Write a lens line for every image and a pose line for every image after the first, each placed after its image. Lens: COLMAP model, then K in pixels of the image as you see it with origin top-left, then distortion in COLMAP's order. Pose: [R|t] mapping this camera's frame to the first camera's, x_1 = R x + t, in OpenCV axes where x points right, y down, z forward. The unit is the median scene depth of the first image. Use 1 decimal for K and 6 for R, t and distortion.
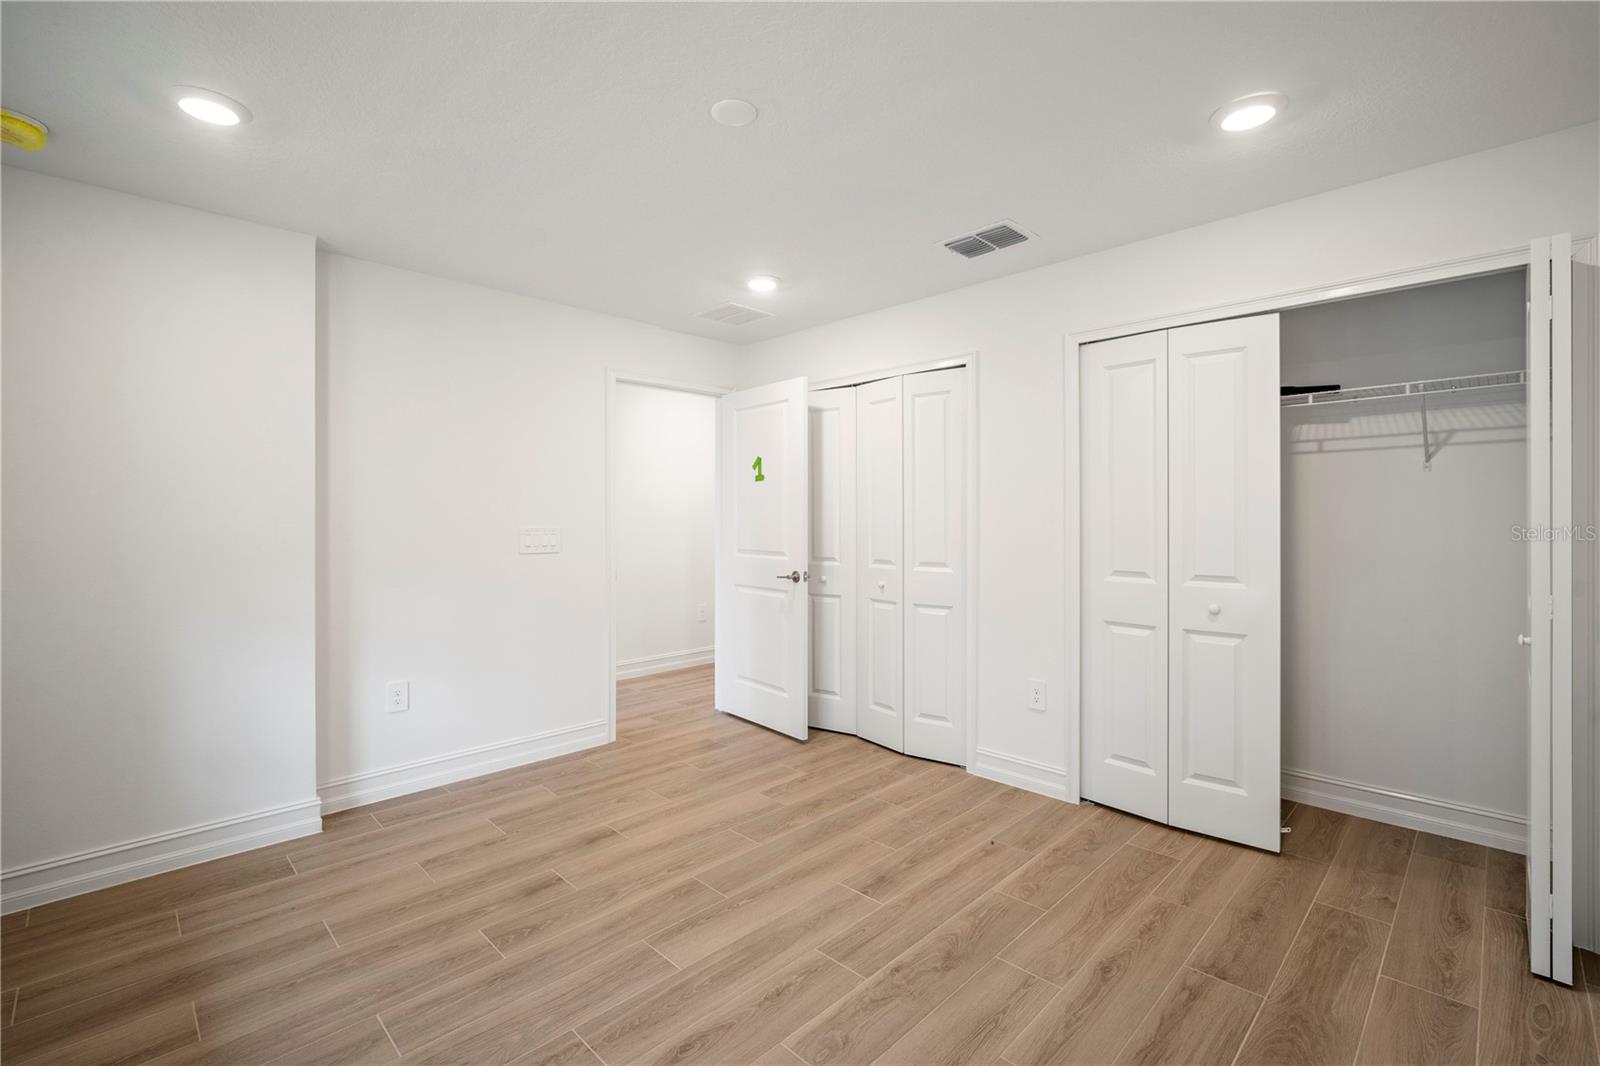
lens RADIAL K [[706.7, 0, 798.7], [0, 706.7, 522.6], [0, 0, 1]] dist [-0.015137, 0.003617]
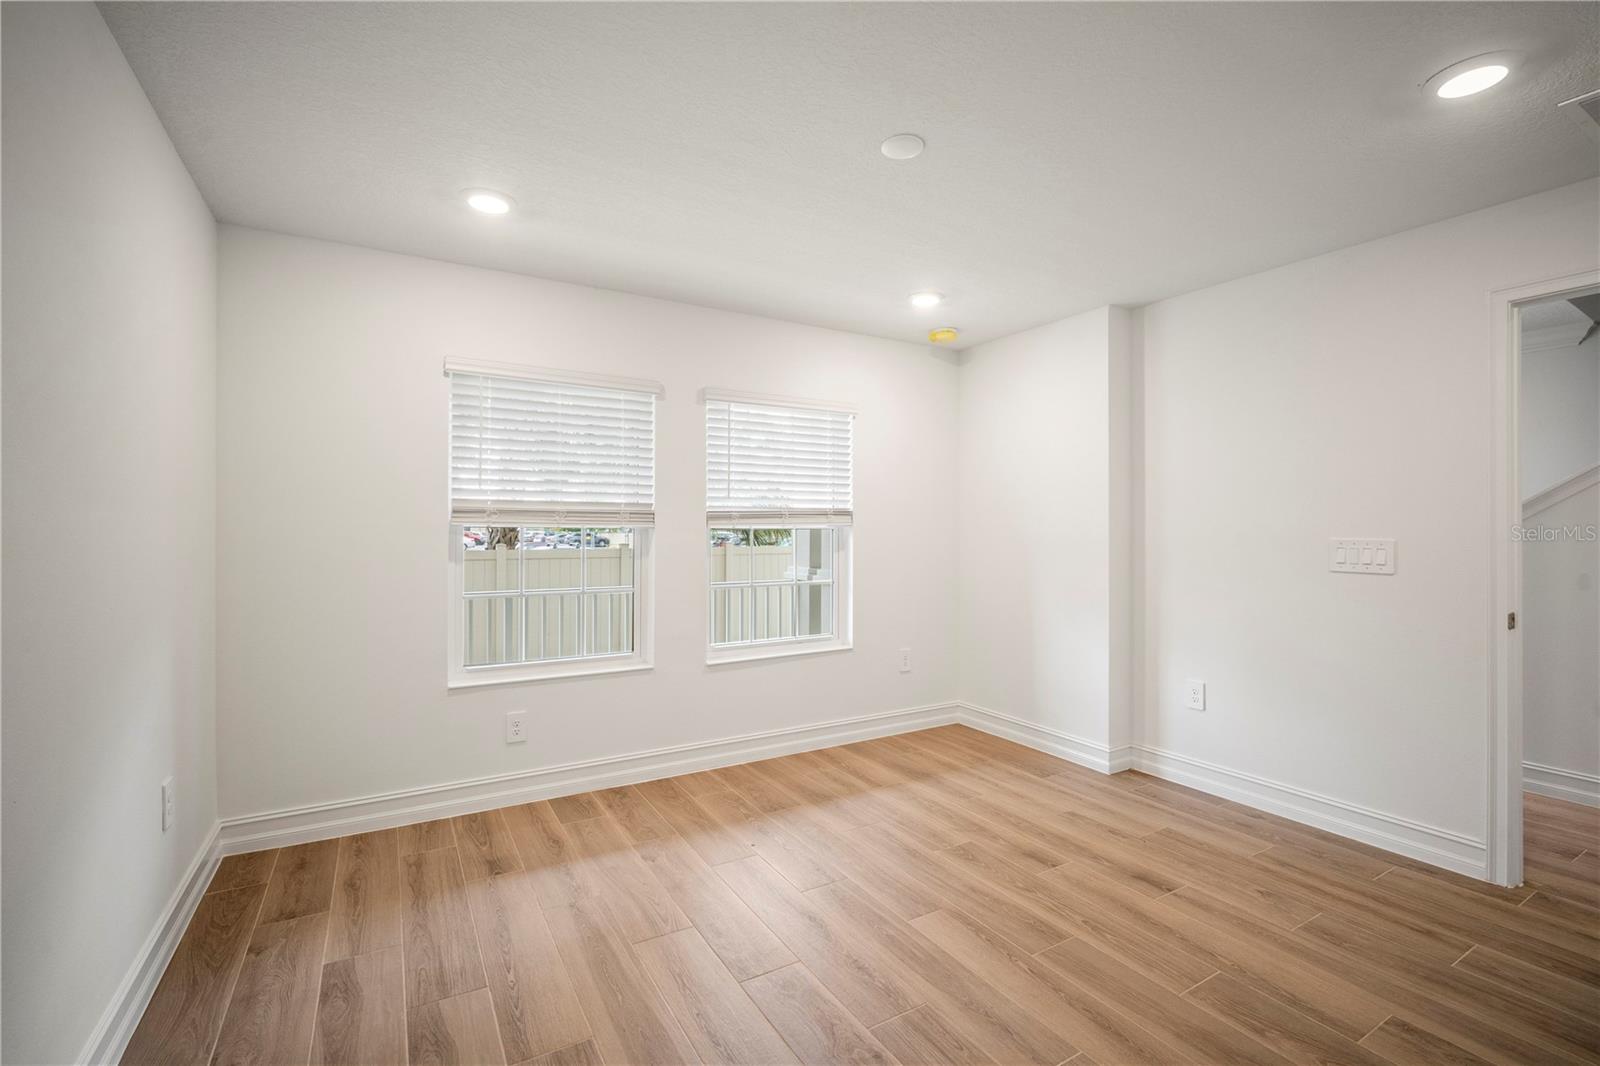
lens RADIAL K [[706.7, 0, 806.7], [0, 706.7, 529.4], [0, 0, 1]] dist [-0.015137, 0.003617]
pose [[-0.244709, 0.003716, -0.969589, 0.695210], [-0.007544, 0.999955, 0.005737, -0.004764], [0.969567, 0.008718, -0.244670, 0.792353]]
